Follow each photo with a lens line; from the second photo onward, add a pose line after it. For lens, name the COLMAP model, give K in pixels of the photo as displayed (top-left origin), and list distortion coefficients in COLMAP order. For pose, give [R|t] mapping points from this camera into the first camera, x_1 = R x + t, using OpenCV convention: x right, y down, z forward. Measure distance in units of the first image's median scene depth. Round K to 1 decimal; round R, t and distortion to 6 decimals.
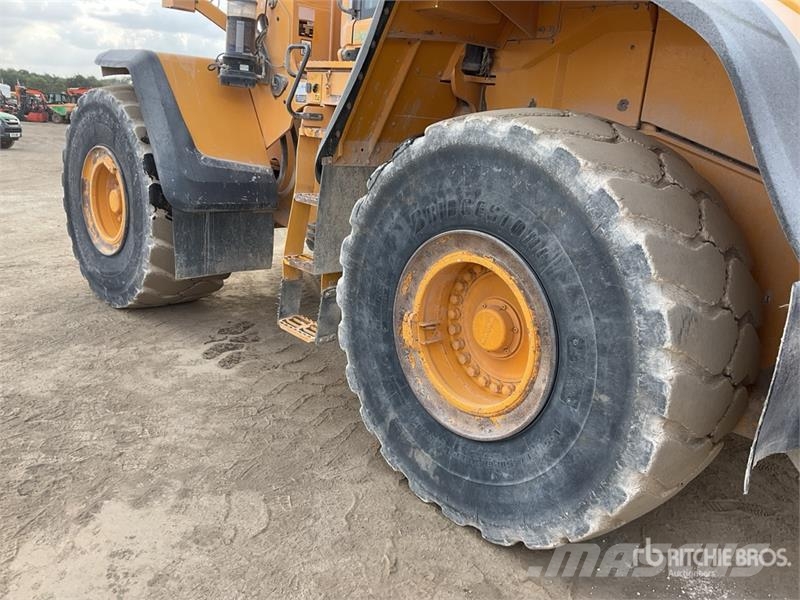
lens RADIAL K [[661.9, 0, 400.9], [0, 661.9, 304.1], [0, 0, 1]] dist [0.088909, -0.140393]
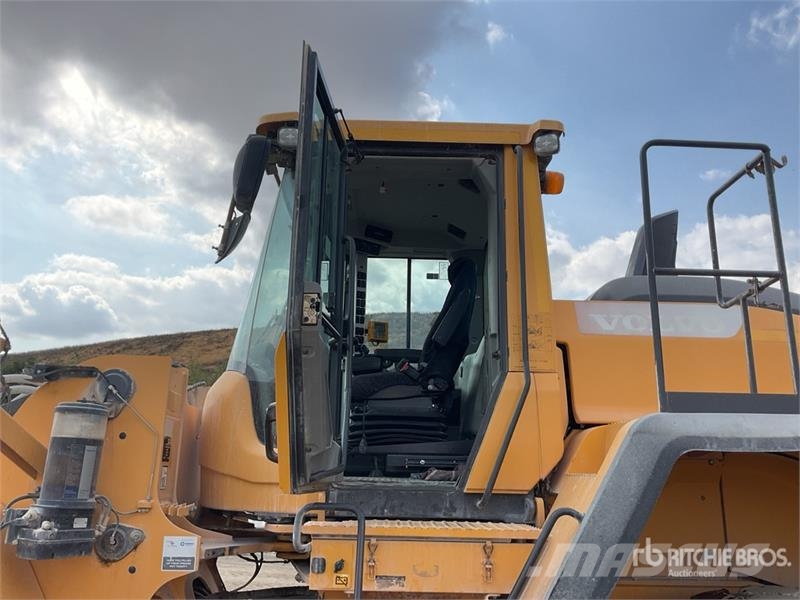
lens RADIAL K [[661.9, 0, 400.9], [0, 661.9, 304.1], [0, 0, 1]] dist [0.088909, -0.140393]
pose [[0.668287, 0.118343, 0.734430, -0.512052], [0.230829, 0.905546, -0.355957, -0.268194], [-0.707185, 0.407409, 0.577847, 0.426447]]
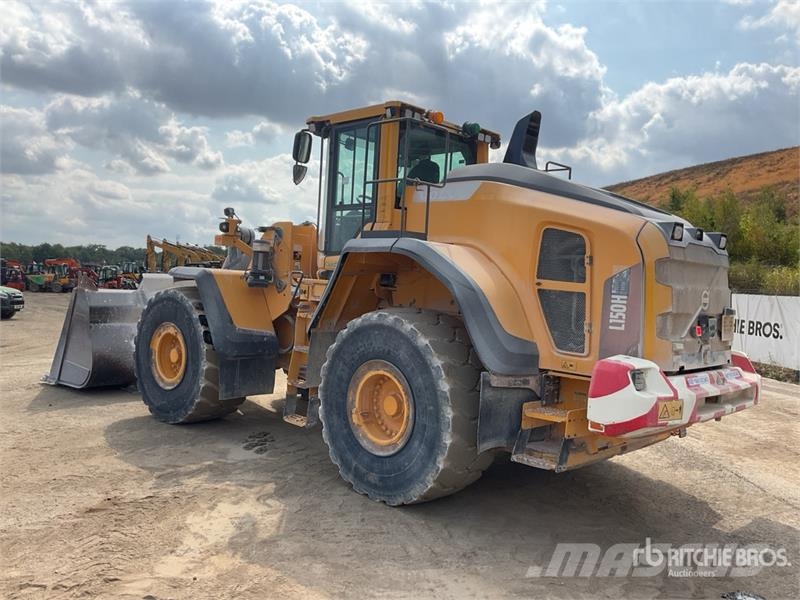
lens RADIAL K [[661.9, 0, 400.9], [0, 661.9, 304.1], [0, 0, 1]] dist [0.088909, -0.140393]
pose [[0.998273, -0.020558, 0.055029, 0.033545], [0.032666, 0.972842, -0.229153, 0.129980], [-0.048824, 0.230555, 0.971834, -0.721387]]
